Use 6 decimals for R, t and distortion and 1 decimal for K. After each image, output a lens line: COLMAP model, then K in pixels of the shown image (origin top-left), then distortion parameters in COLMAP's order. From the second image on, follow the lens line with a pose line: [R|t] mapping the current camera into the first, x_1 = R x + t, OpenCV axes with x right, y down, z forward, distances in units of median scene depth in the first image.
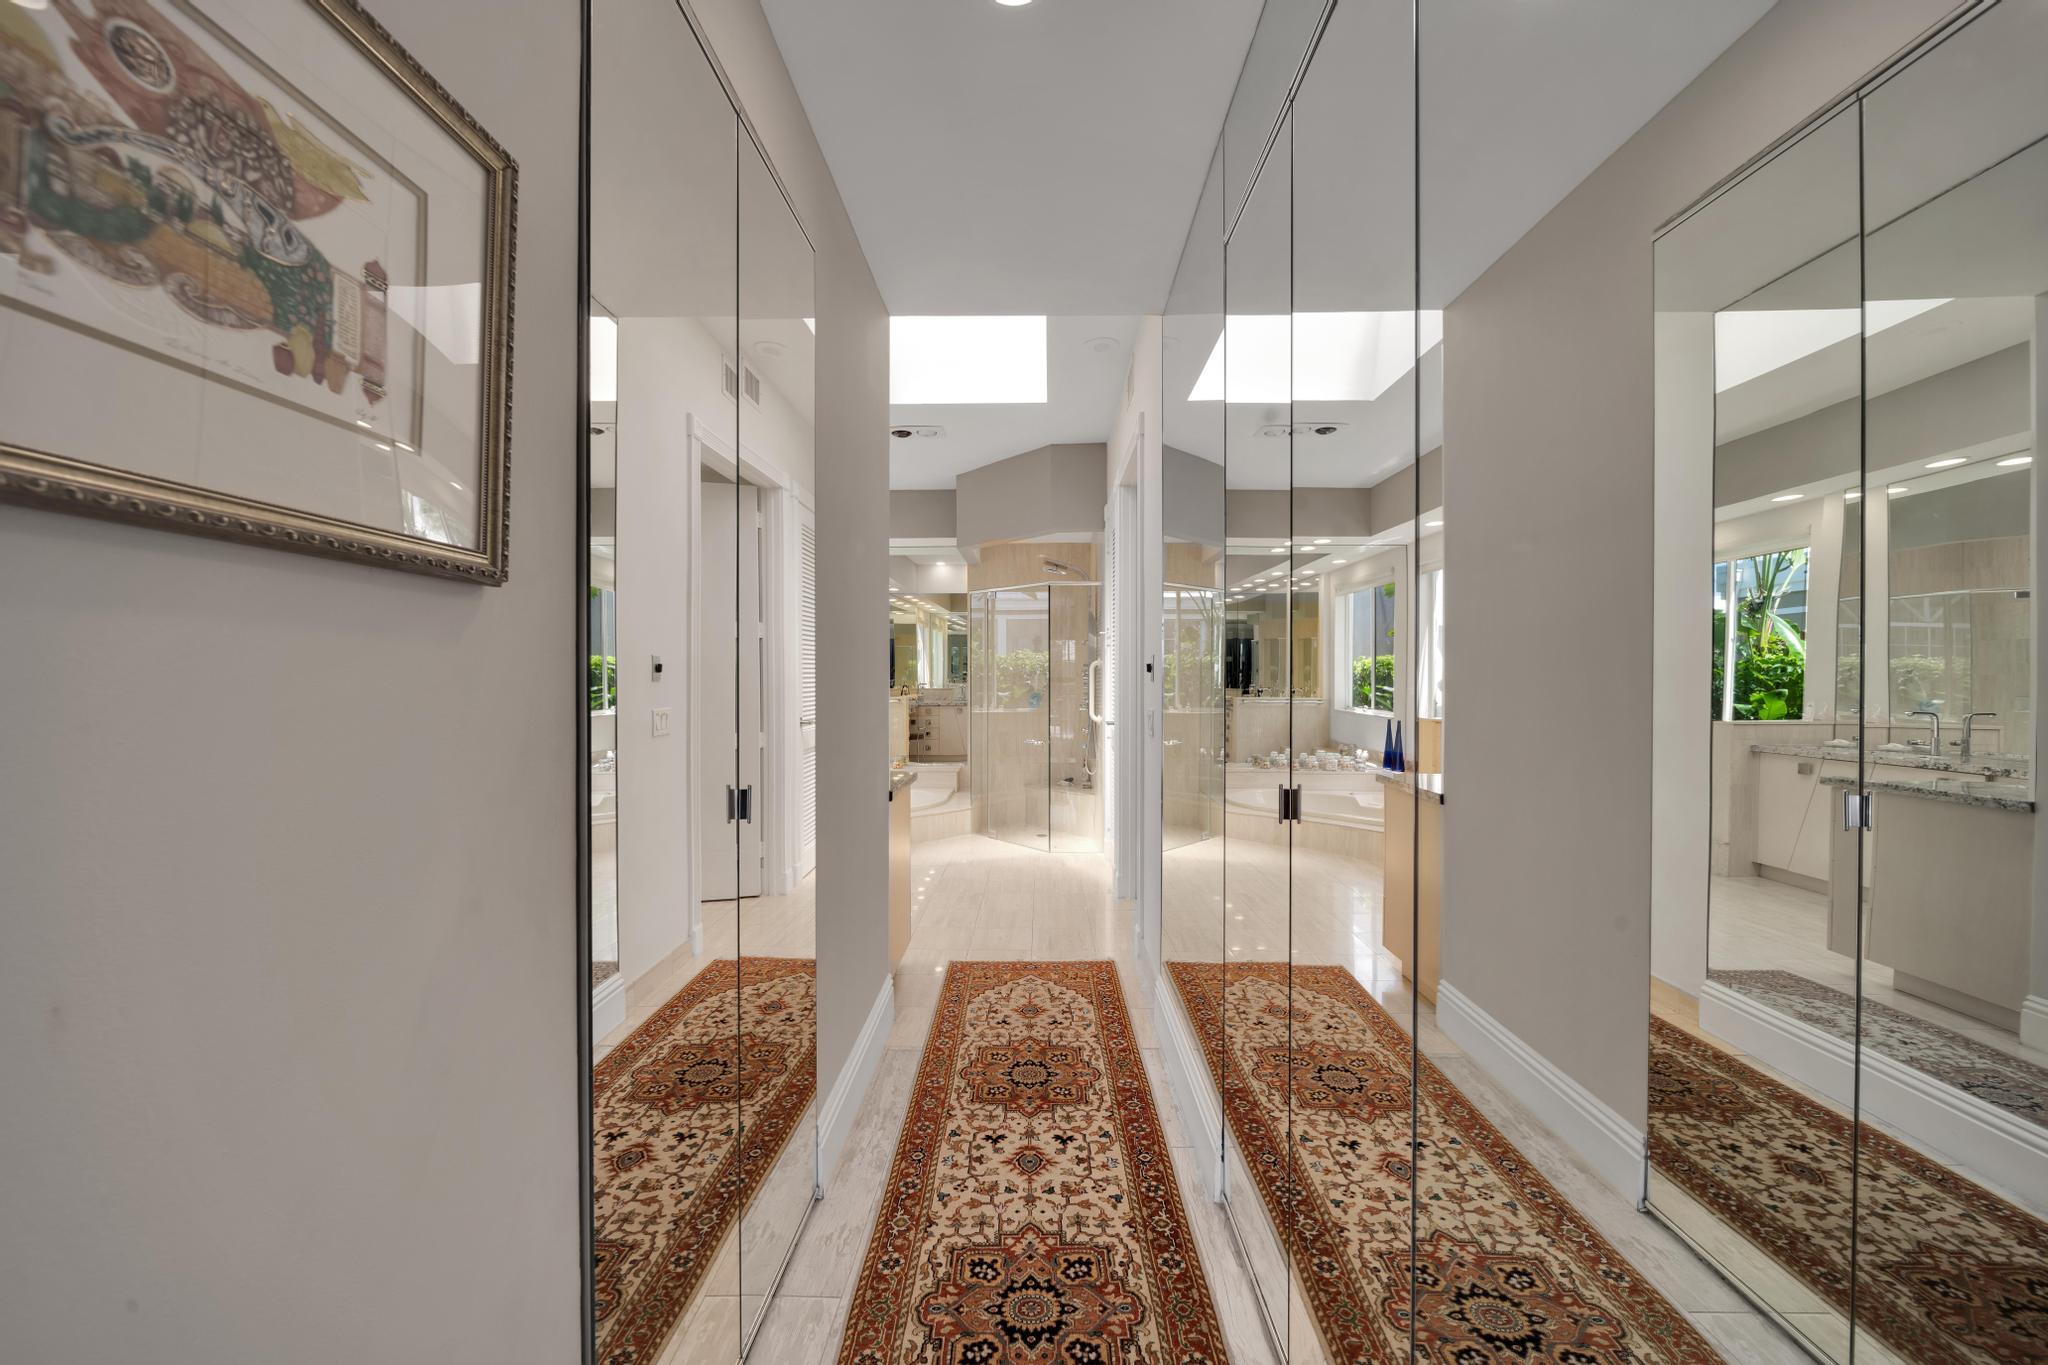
lens RADIAL K [[718.1, 0, 1030.2], [0, 718.1, 677.0], [0, 0, 1]] dist [0.001142, -0.002165]
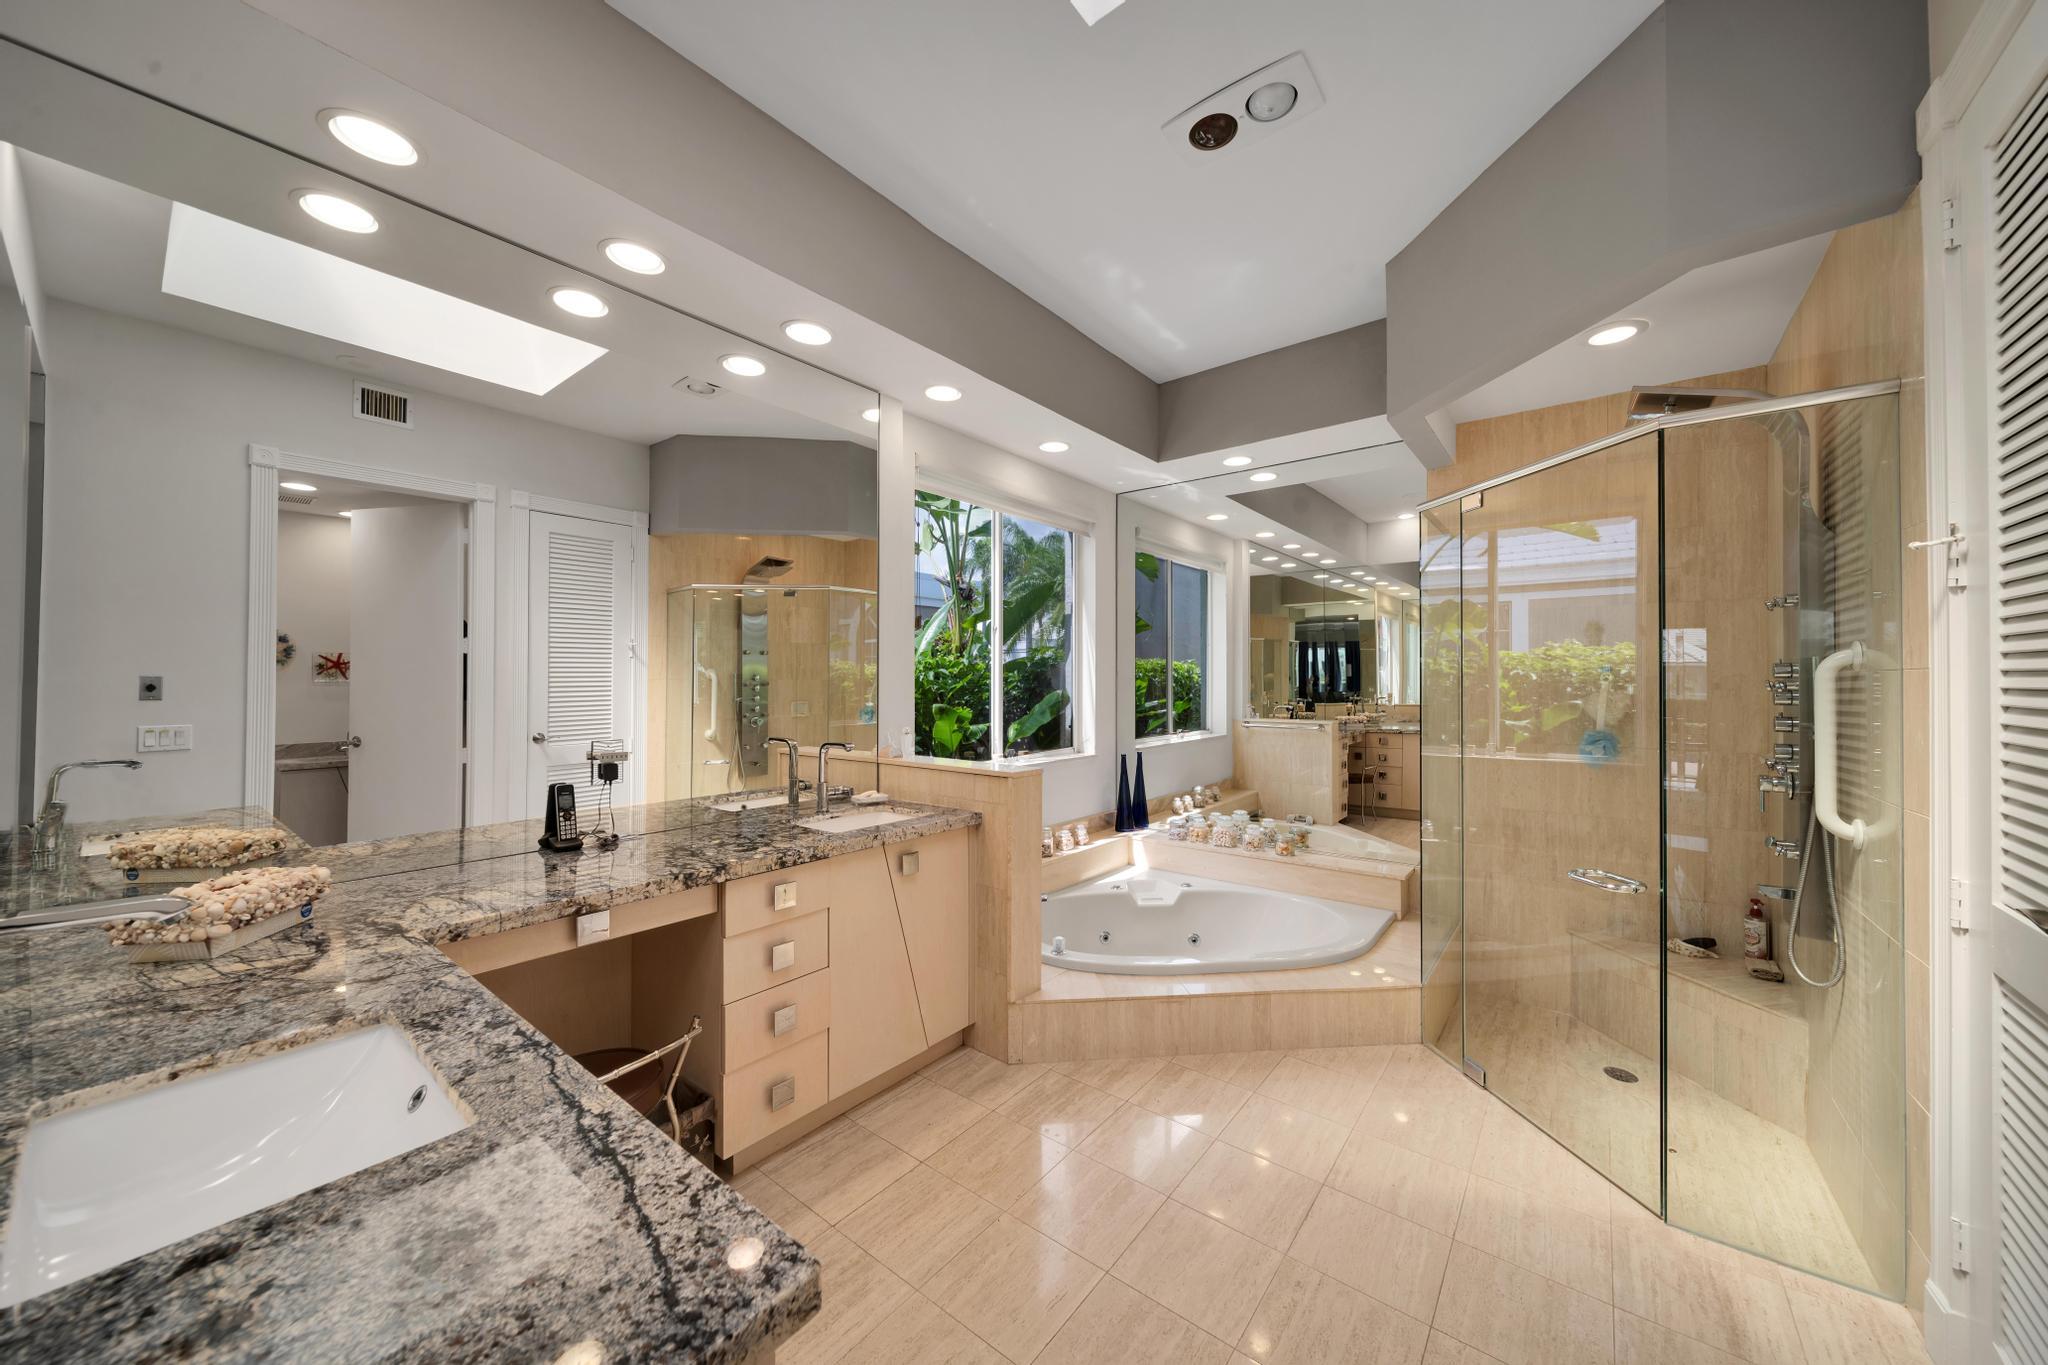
lens RADIAL K [[718.1, 0, 1030.2], [0, 718.1, 677.0], [0, 0, 1]] dist [0.001142, -0.002165]
pose [[0.799848, 0.000095, -0.600202, -0.006188], [-0.006910, 0.999935, -0.009050, -0.003341], [0.600163, 0.011386, 0.799797, 0.344959]]
